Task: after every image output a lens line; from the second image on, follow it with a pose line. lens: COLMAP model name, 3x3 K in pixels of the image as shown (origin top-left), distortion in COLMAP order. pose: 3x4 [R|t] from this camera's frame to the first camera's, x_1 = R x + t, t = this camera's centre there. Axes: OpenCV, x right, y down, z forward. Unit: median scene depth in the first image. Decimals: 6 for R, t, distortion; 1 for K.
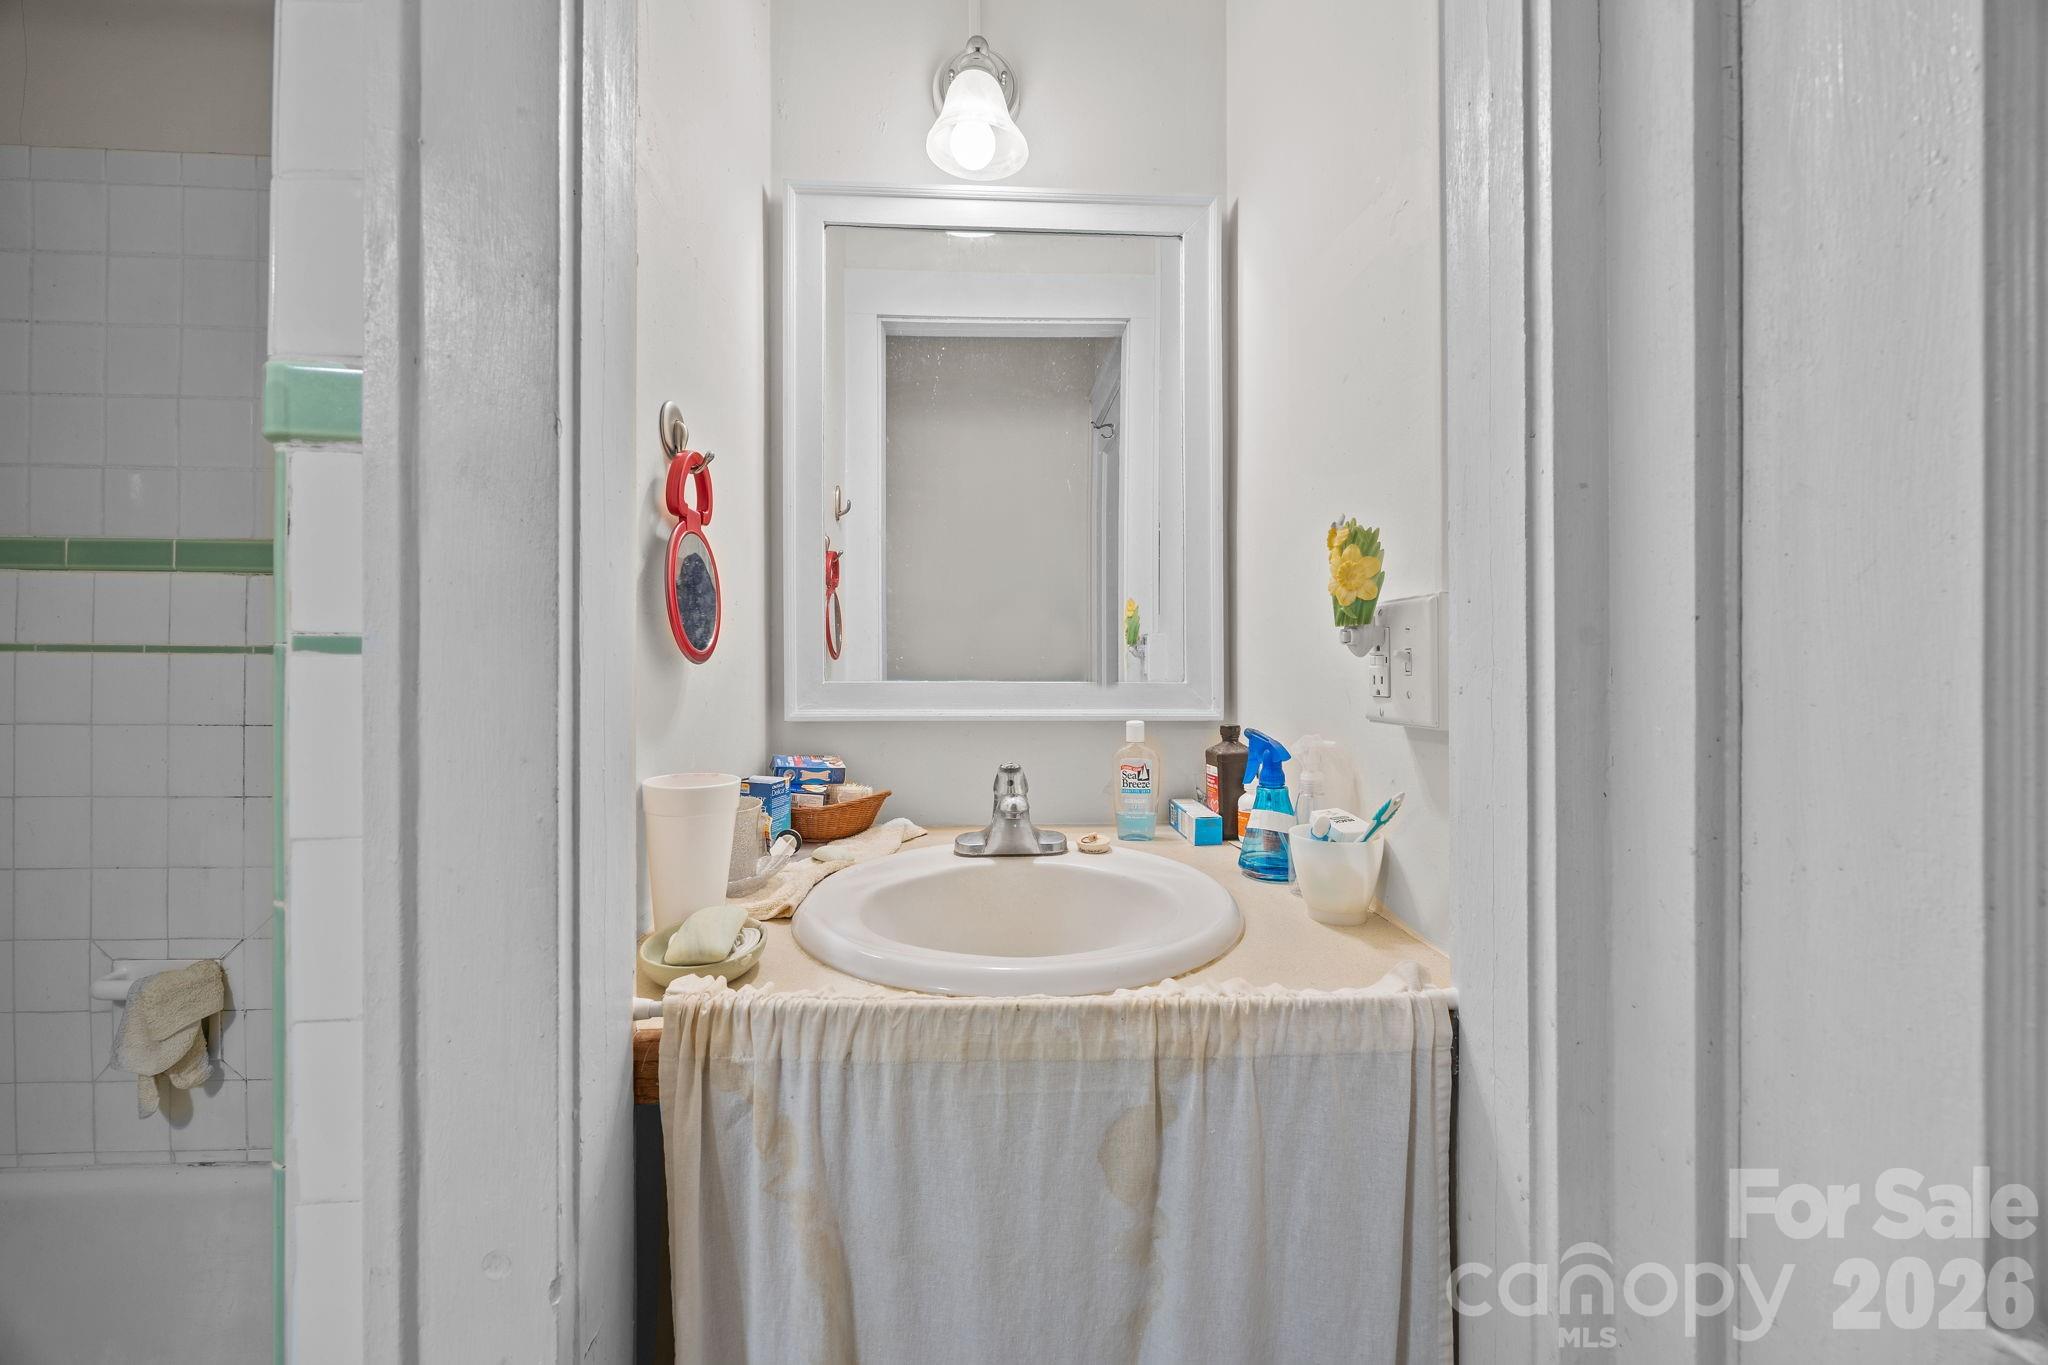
lens RADIAL K [[770.8, 0, 1015.2], [0, 770.8, 669.4], [0, 0, 1]] dist [-0.003323, -0.000037]
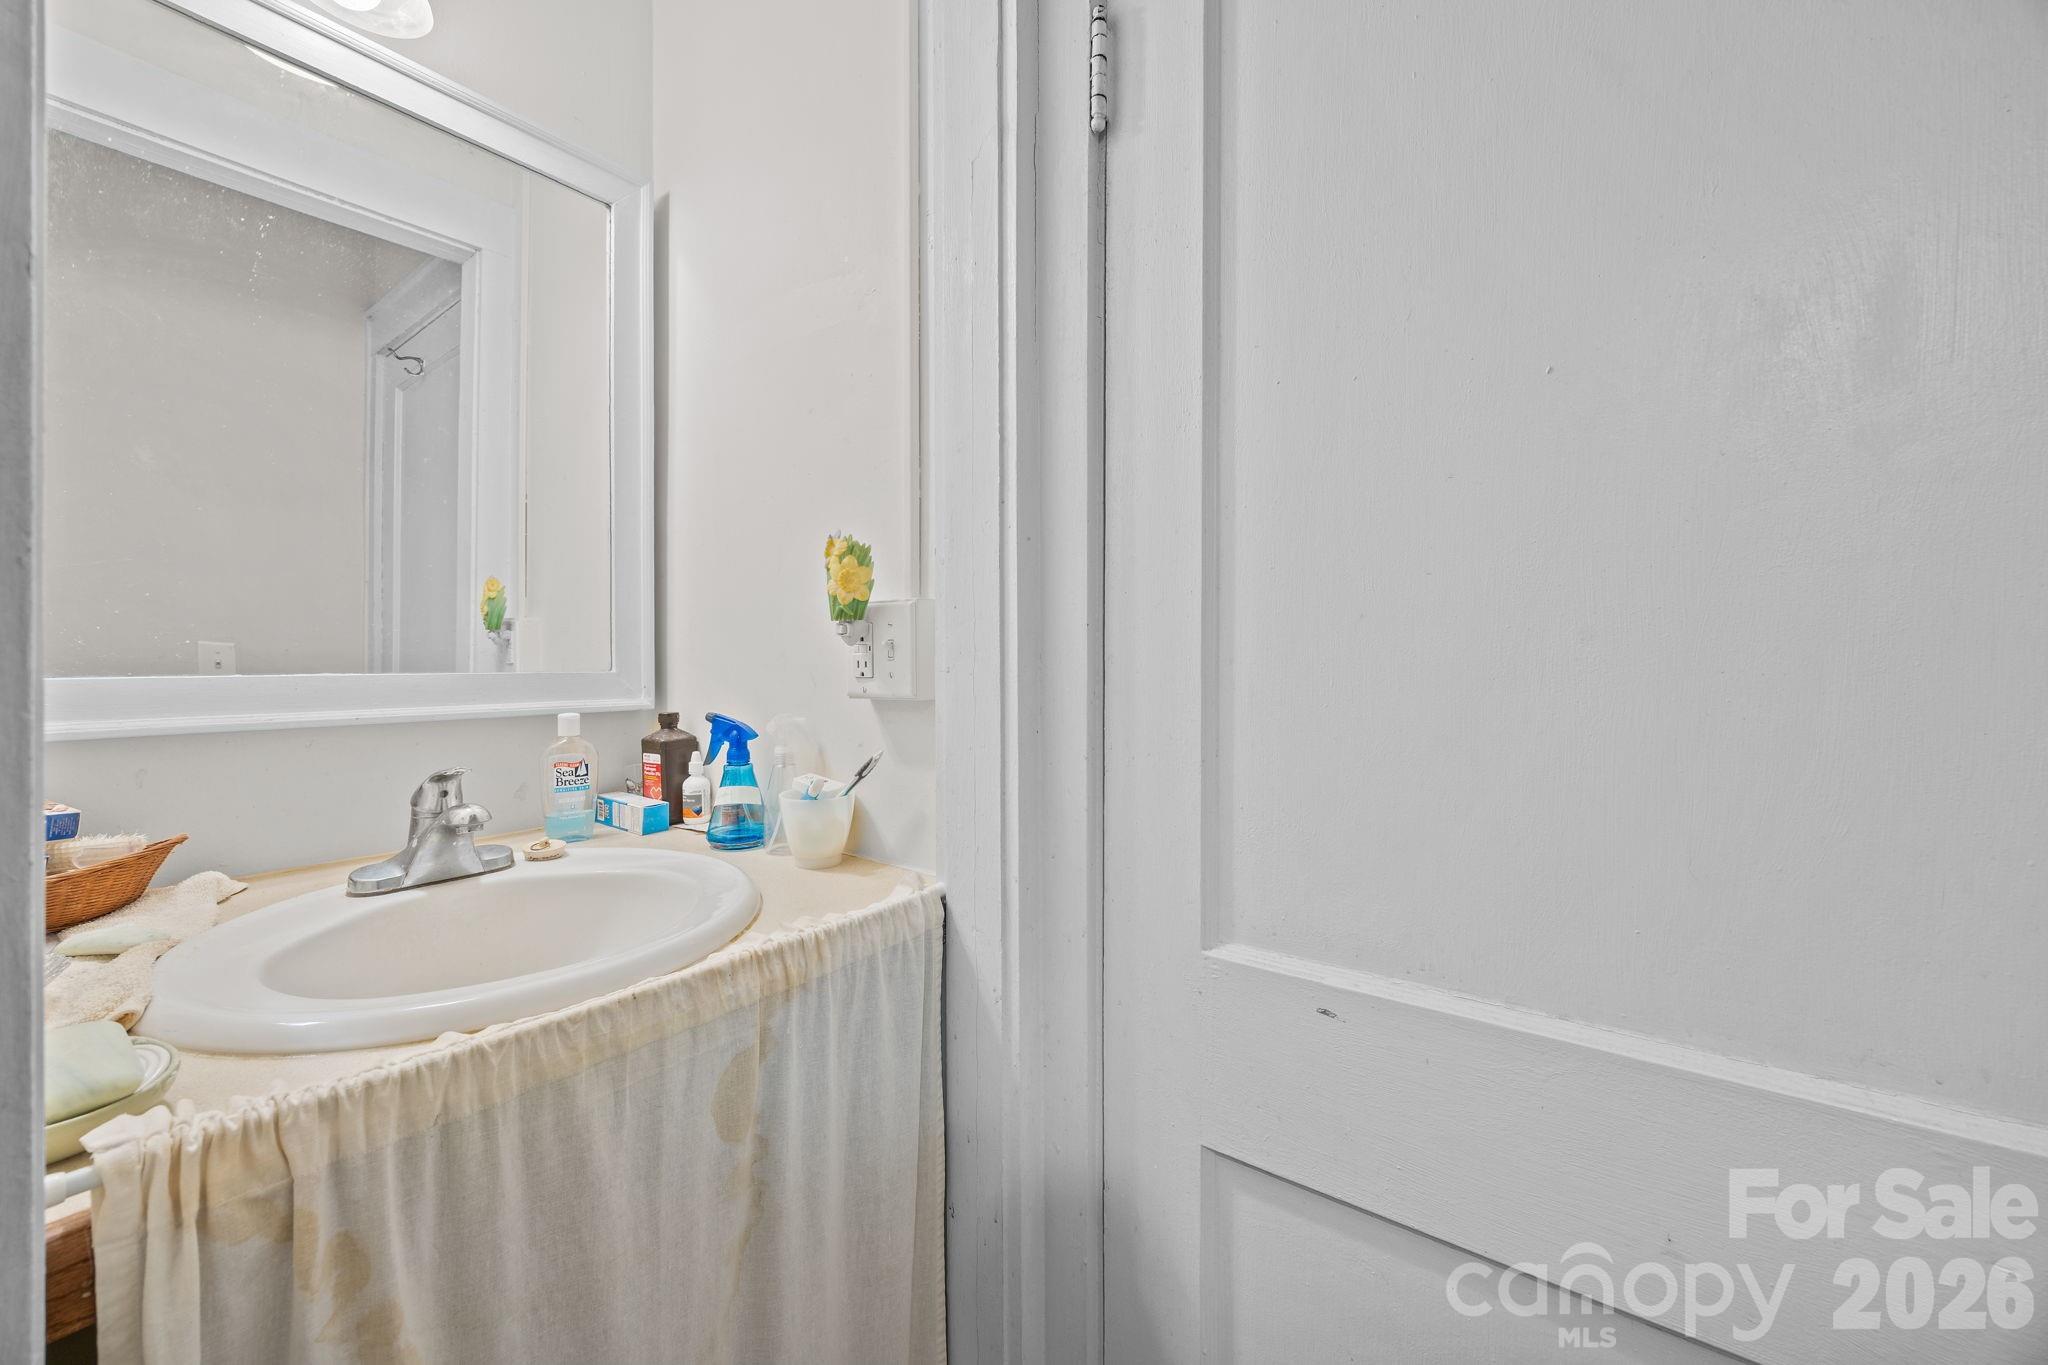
lens RADIAL K [[759.1, 0, 1019.3], [0, 759.1, 665.4], [0, 0, 1]] dist [-0.000564, 0.000098]
pose [[0.649608, -0.009060, 0.760215, -0.282690], [0.004261, 0.999957, 0.008276, 0.005898], [-0.760257, -0.002136, 0.649619, -0.004647]]
